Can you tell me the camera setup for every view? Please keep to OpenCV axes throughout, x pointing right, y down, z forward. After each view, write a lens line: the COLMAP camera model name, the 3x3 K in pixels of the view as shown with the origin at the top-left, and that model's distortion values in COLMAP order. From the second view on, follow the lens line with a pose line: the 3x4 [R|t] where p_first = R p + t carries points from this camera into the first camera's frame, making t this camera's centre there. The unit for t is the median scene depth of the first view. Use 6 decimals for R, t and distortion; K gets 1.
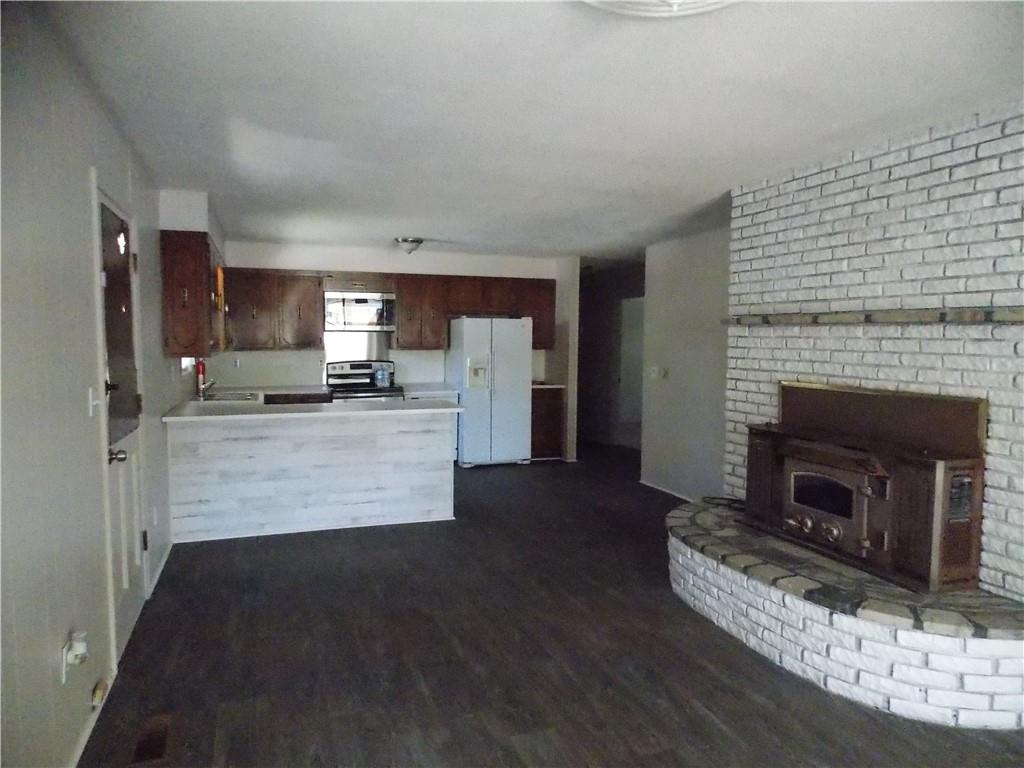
lens RADIAL K [[688.9, 0, 509.9], [0, 688.9, 375.0], [0, 0, 1]] dist [0.014692, -0.015215]
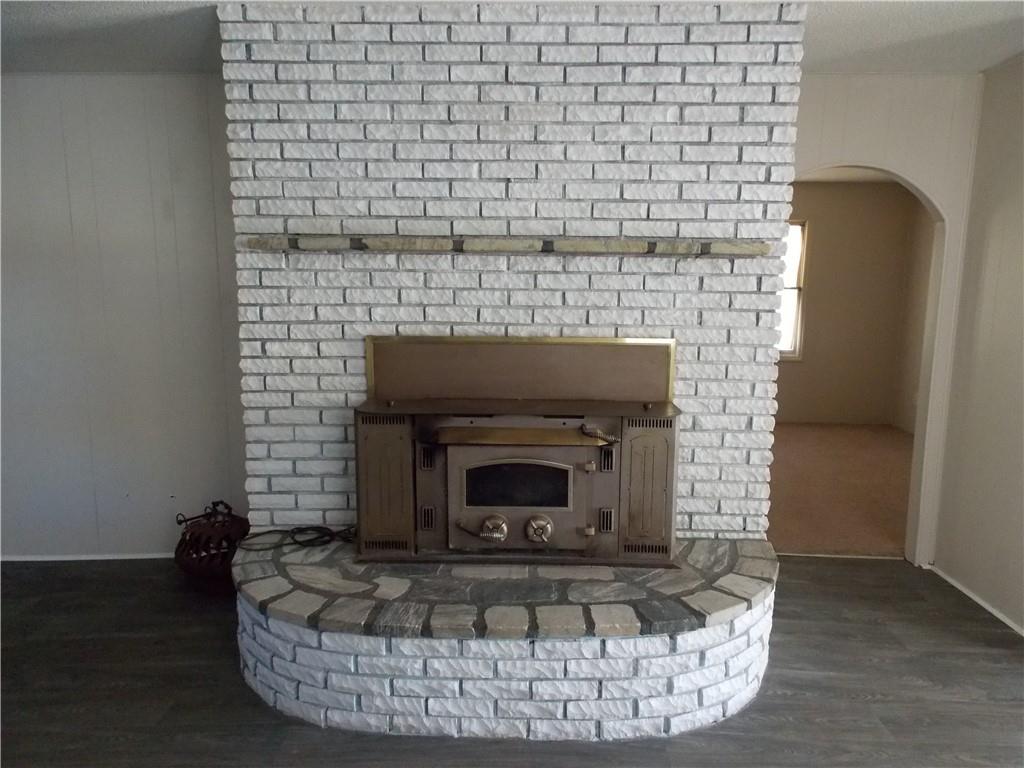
lens RADIAL K [[729.7, 0, 530.8], [0, 729.7, 376.4], [0, 0, 1]] dist [0.054266, -0.012157]
pose [[0.365903, -0.138063, 0.920355, -0.238903], [0.049956, 0.990423, 0.128713, -0.041659], [-0.929311, -0.001119, 0.369296, 0.674193]]
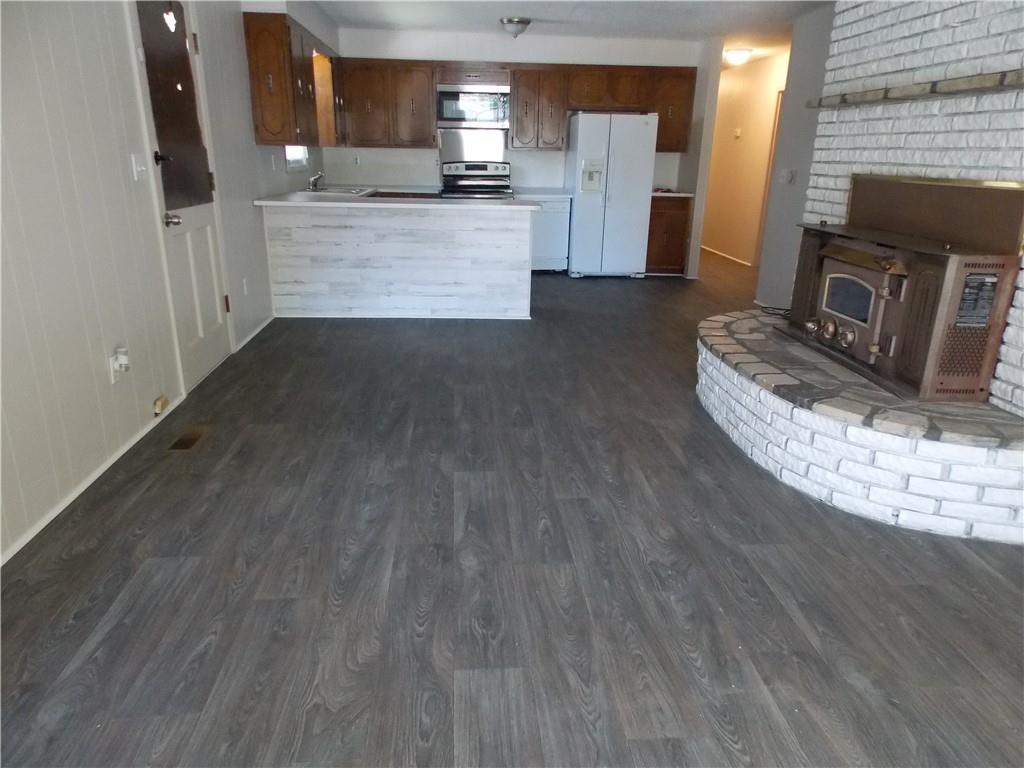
lens RADIAL K [[729.7, 0, 511.7], [0, 729.7, 382.6], [0, 0, 1]] dist [0.054266, -0.012157]
pose [[0.961186, 0.092550, -0.259915, 0.278083], [-0.026047, 0.968292, 0.248461, 0.048751], [0.274668, -0.232047, 0.933119, -0.060705]]
